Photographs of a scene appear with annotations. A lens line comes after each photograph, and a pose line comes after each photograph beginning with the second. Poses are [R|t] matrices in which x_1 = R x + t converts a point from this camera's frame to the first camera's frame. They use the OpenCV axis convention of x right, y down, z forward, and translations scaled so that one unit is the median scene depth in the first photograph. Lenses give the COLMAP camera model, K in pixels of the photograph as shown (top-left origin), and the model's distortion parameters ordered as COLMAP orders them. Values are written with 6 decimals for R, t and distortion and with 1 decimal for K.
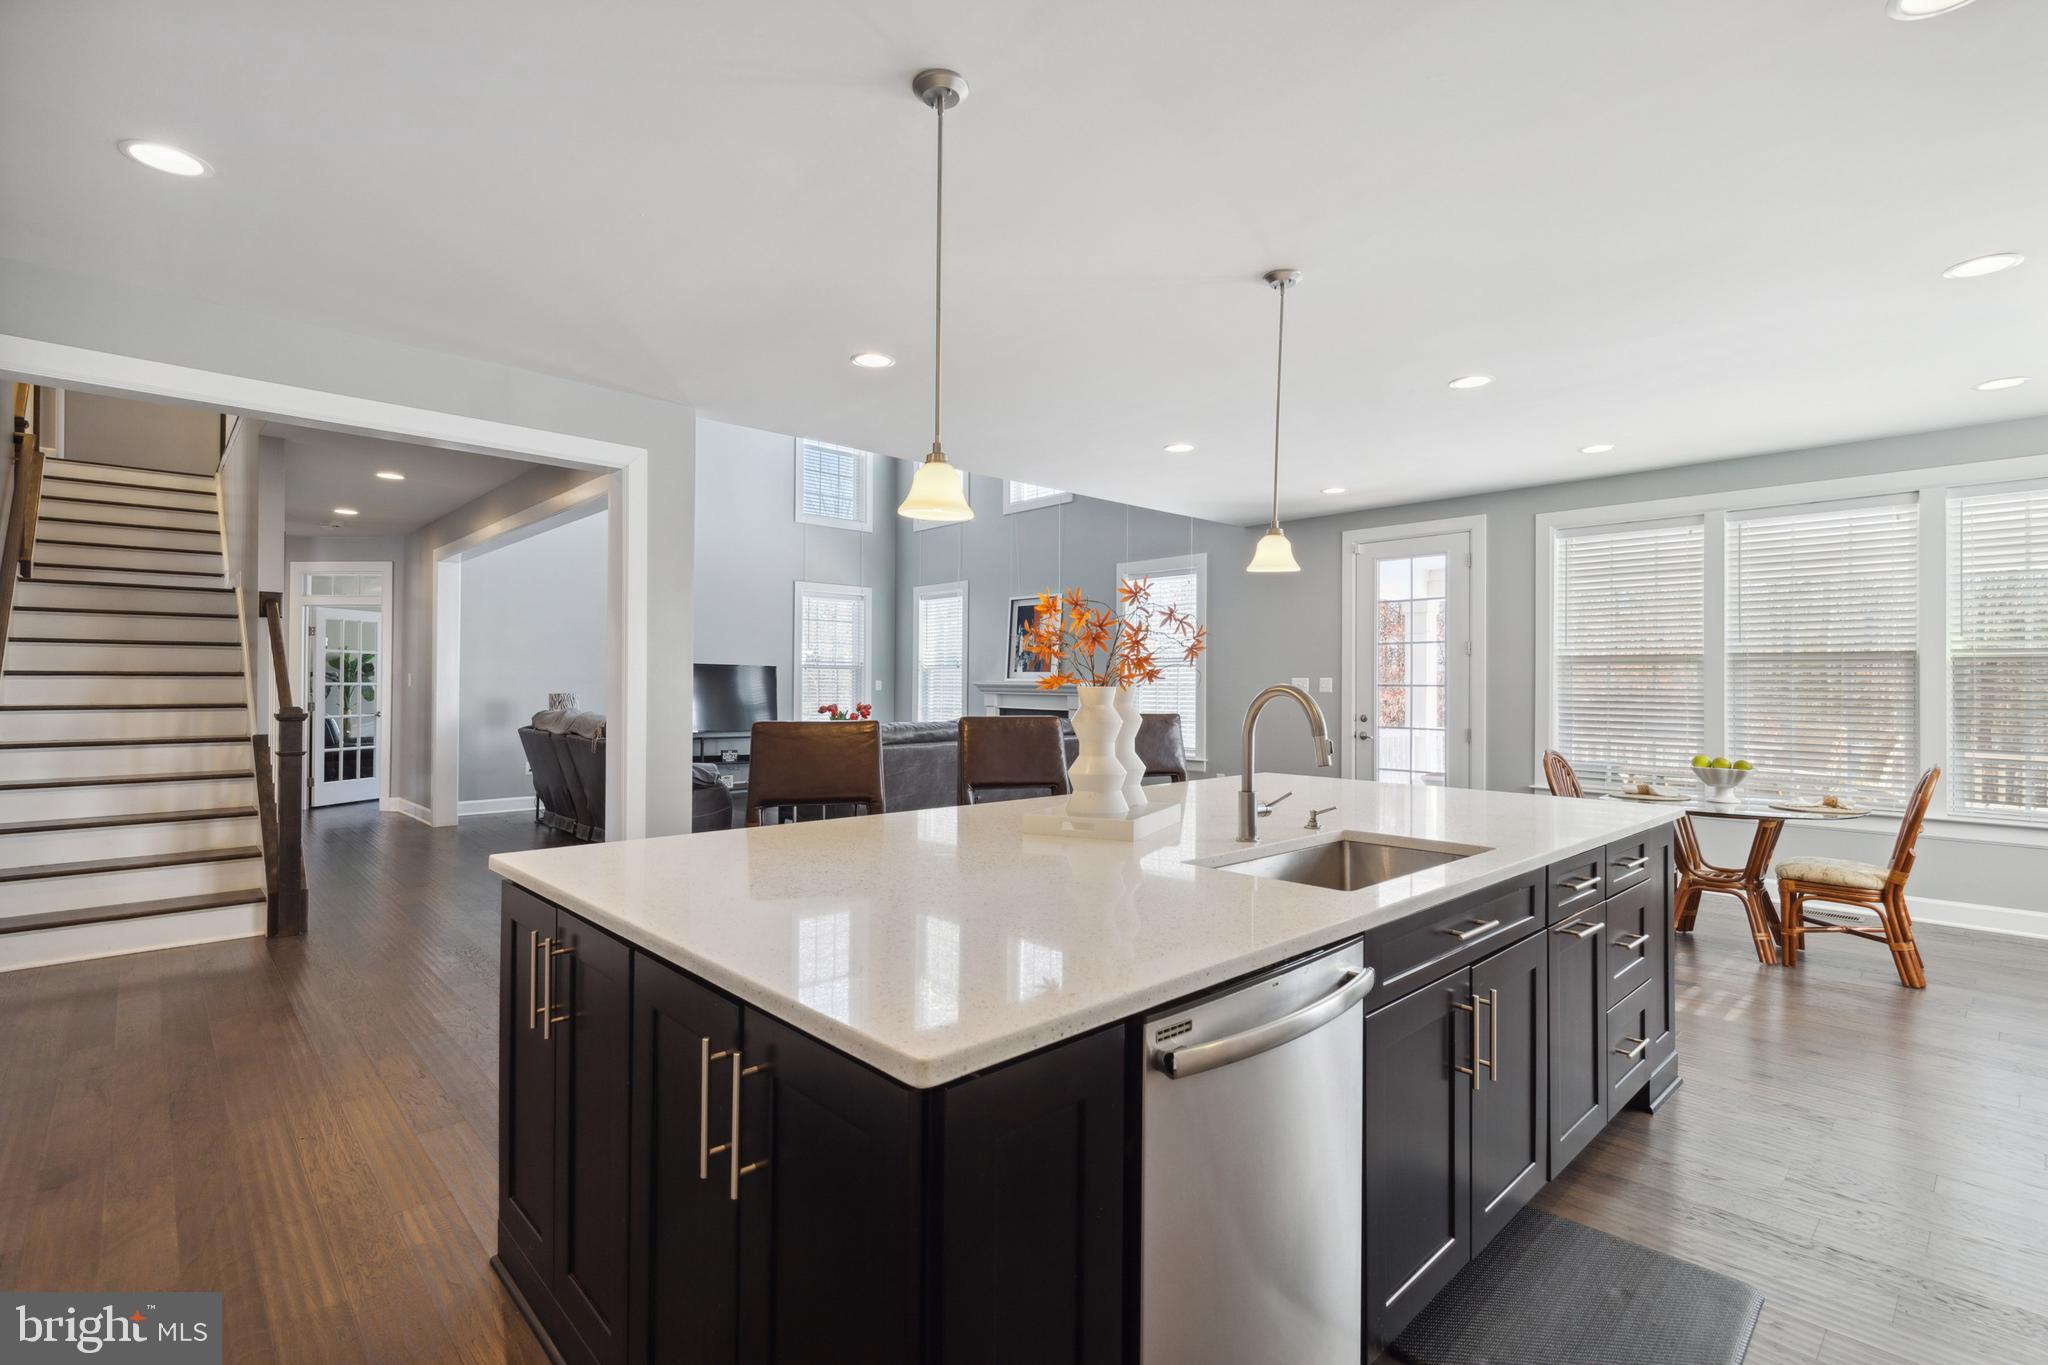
lens RADIAL K [[925.7, 0, 1040.6], [0, 925.7, 678.9], [0, 0, 1]] dist [0.002300, -0.000606]
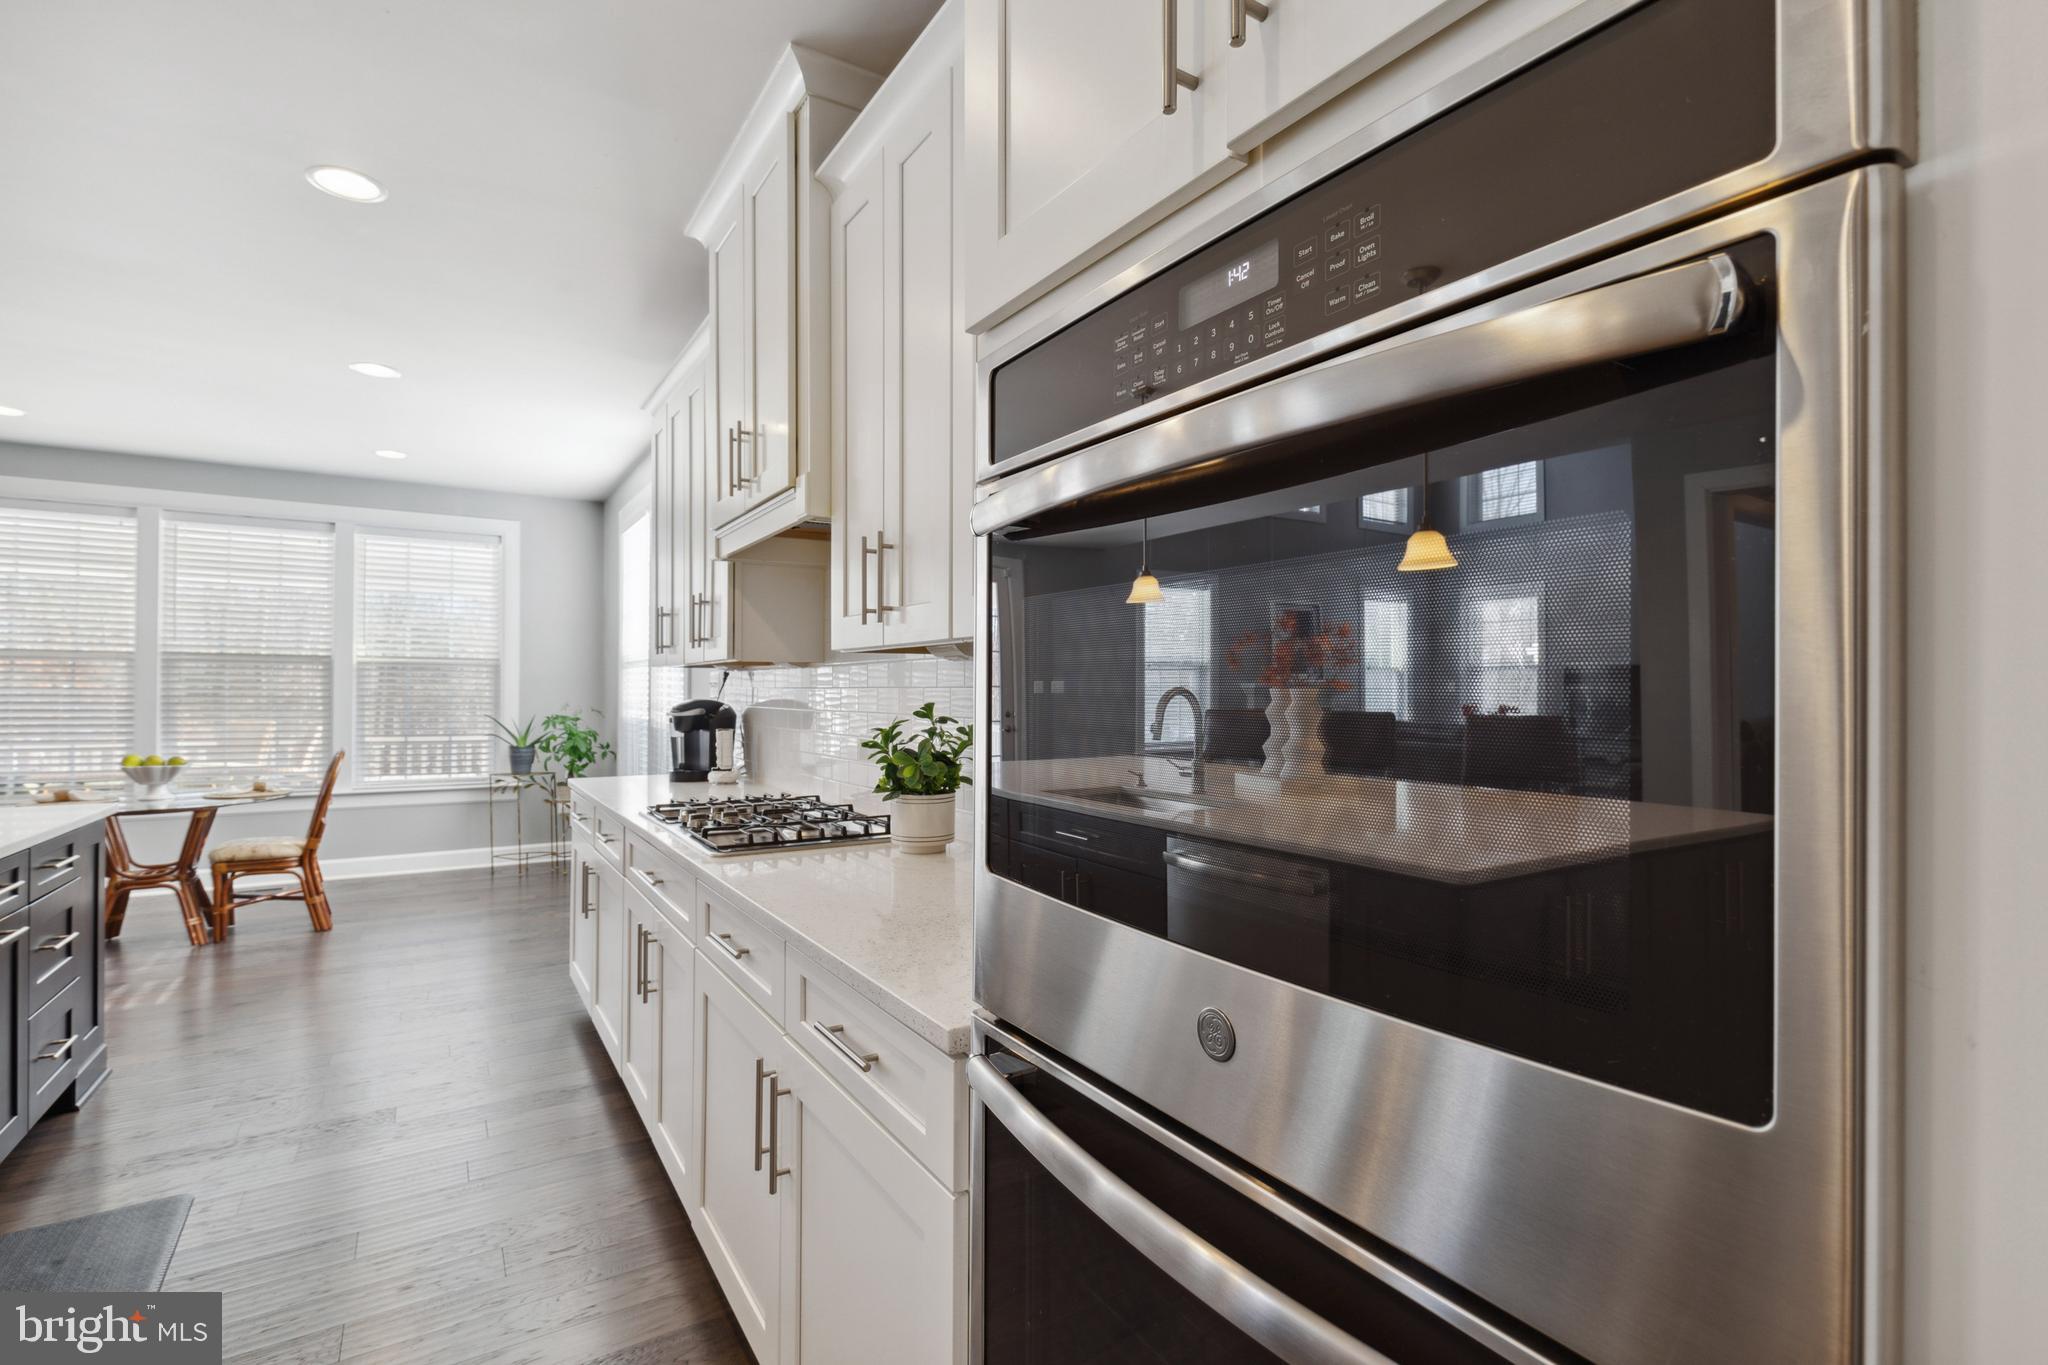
lens RADIAL K [[935.0, 0, 1012.0], [0, 935.0, 681.7], [0, 0, 1]] dist [0.000968, 0.000525]
pose [[0.190273, 0.005076, 0.981718, -0.096046], [-0.010521, 0.999940, -0.003131, -0.002219], [-0.981675, -0.009733, 0.190315, -0.119887]]
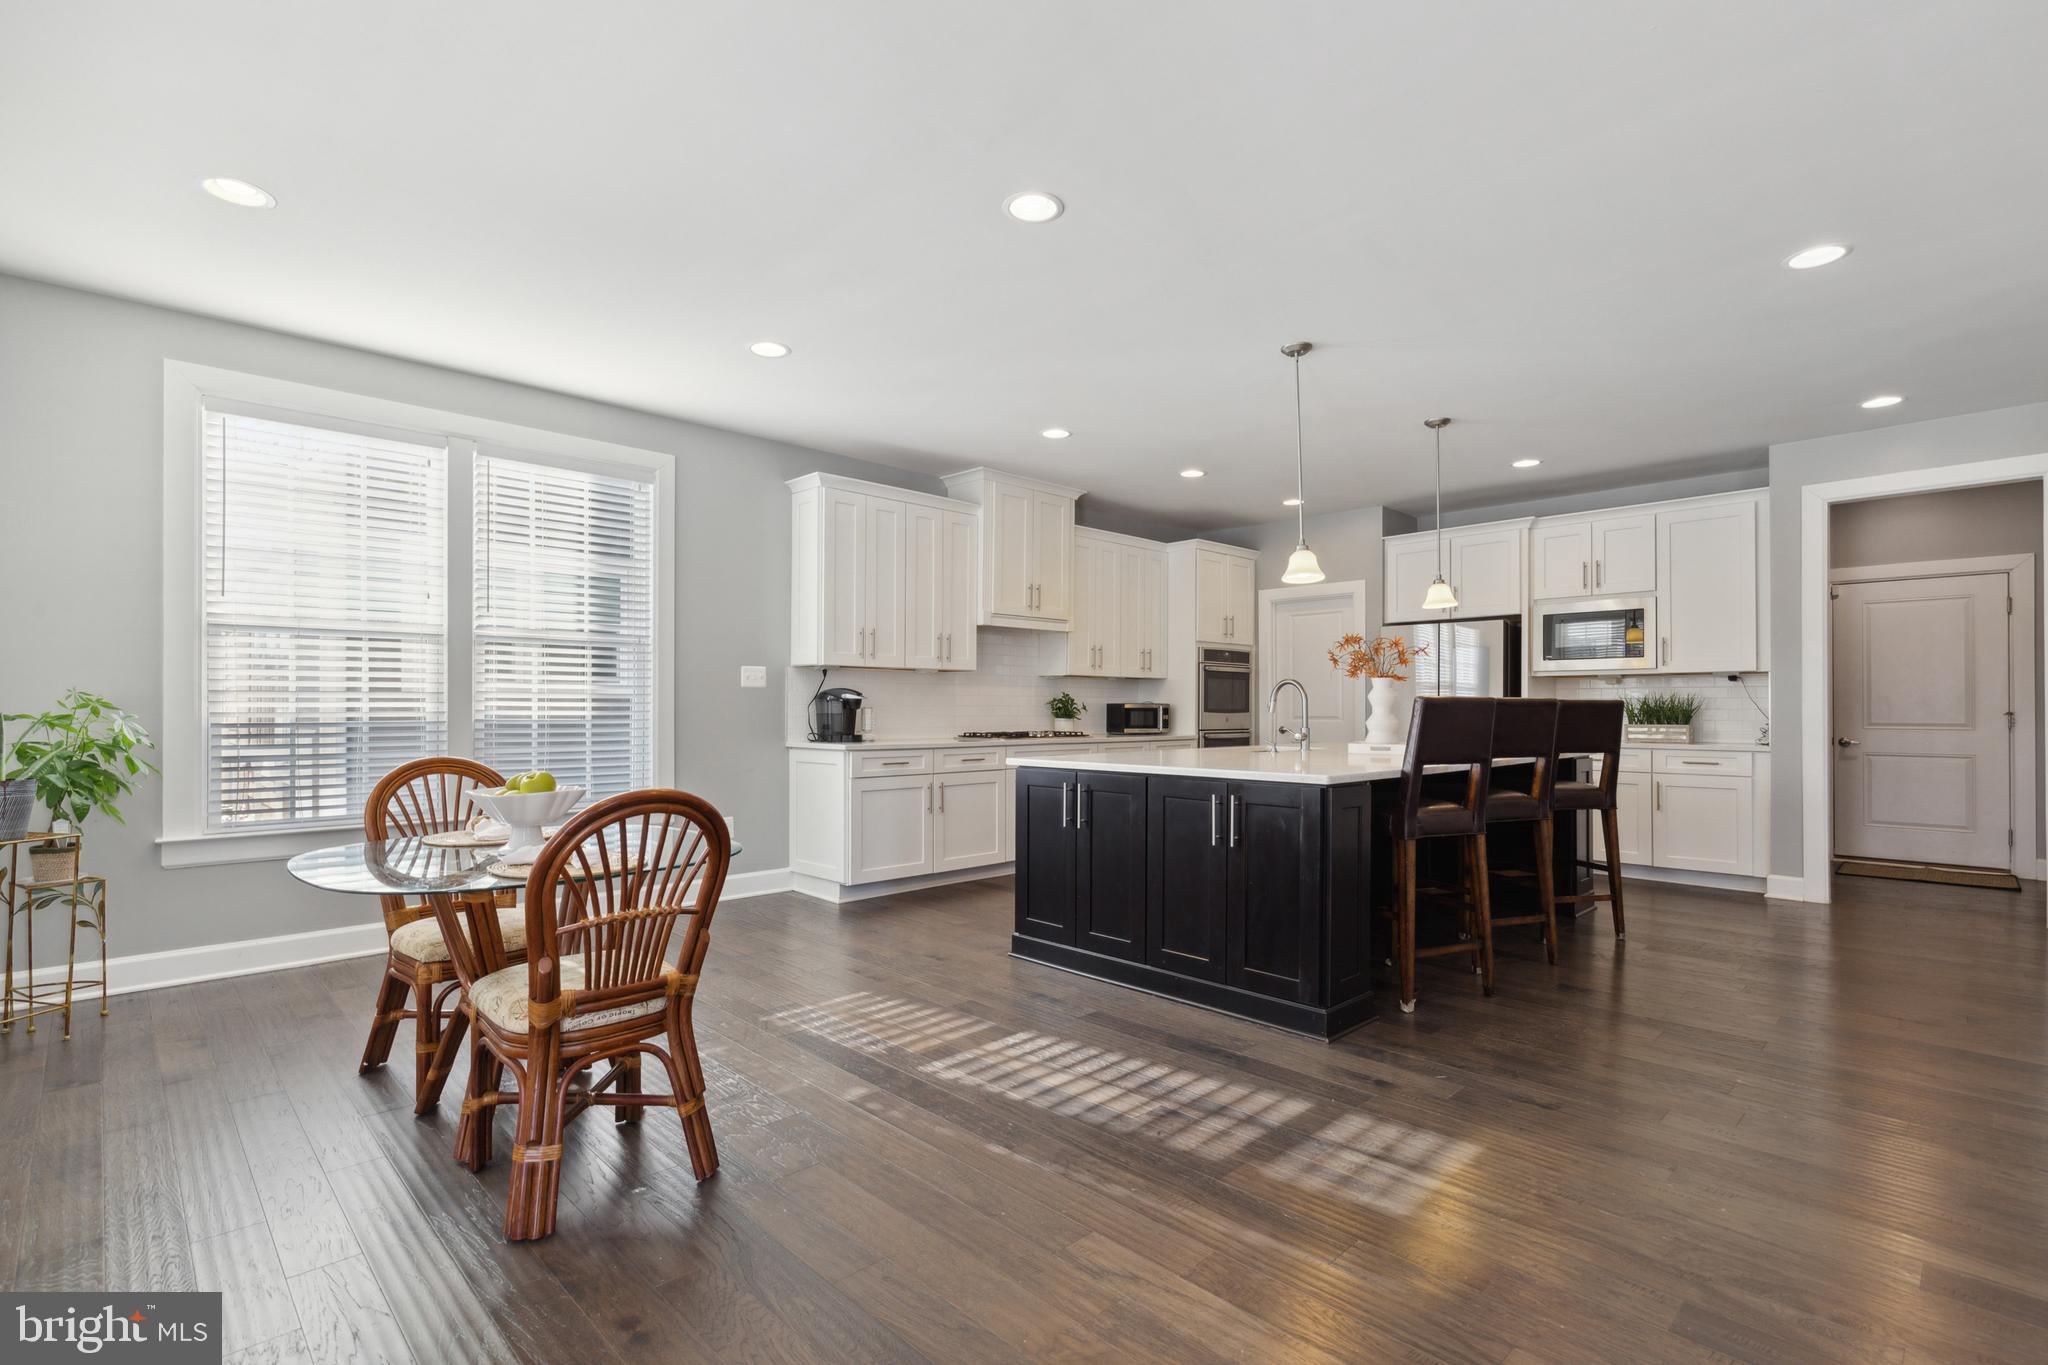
lens RADIAL K [[945.0, 0, 1021.2], [0, 945.0, 695.0], [0, 0, 1]] dist [0.018181, -0.000239]
pose [[-0.999822, -0.001673, -0.018808, 0.480089], [-0.001294, 0.999797, -0.020124, 0.057203], [0.018838, -0.020096, -0.999621, 1.674846]]
